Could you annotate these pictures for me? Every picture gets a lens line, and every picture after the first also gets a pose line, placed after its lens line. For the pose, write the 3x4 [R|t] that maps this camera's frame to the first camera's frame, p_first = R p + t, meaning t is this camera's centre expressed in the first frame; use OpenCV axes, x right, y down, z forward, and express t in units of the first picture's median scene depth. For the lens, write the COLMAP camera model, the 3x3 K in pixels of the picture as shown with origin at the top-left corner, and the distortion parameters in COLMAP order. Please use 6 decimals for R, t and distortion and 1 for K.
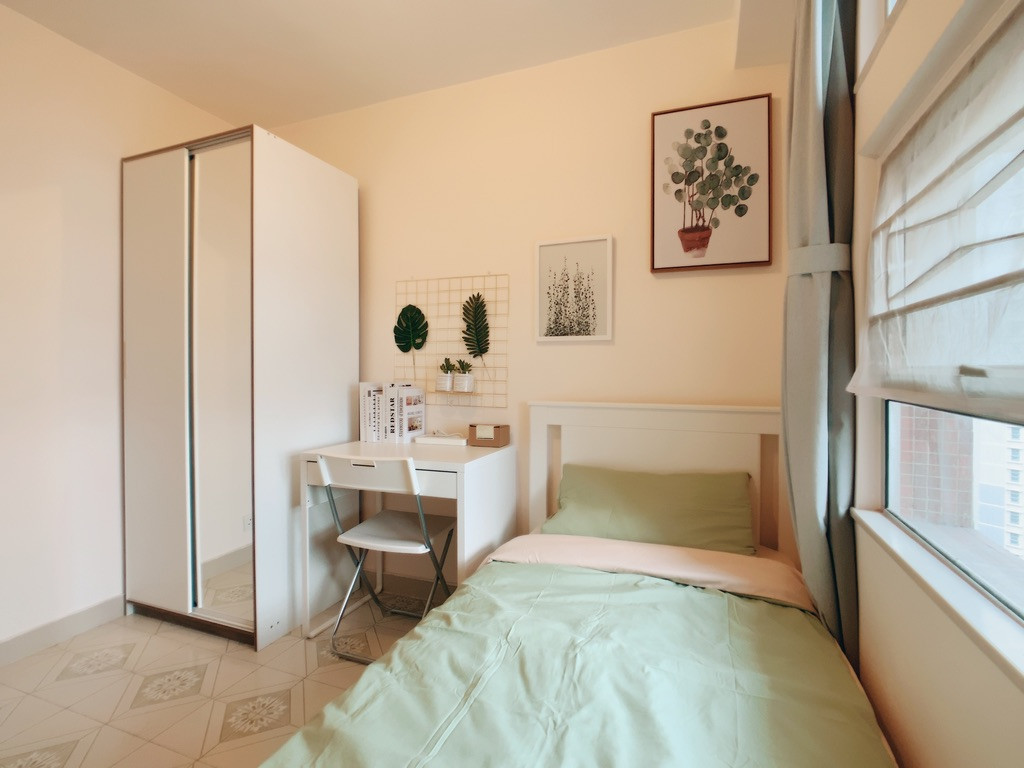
lens RADIAL K [[499.7, 0, 515.8], [0, 499.7, 377.4], [0, 0, 1]] dist [-0.018512, 0.011952]
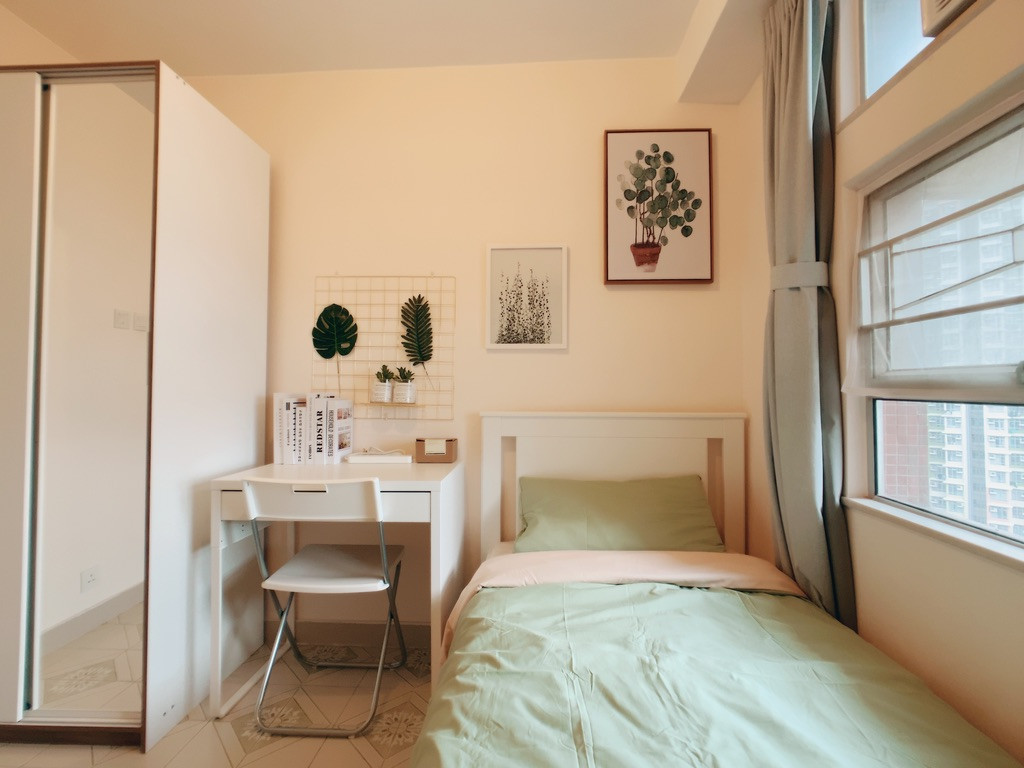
lens RADIAL K [[499.7, 0, 515.8], [0, 499.7, 377.4], [0, 0, 1]] dist [-0.018512, 0.011952]
pose [[0.949951, 0.008325, 0.312287, -0.223389], [0.003534, 0.999295, -0.037387, 0.019552], [-0.312378, 0.036620, 0.949252, 0.096299]]
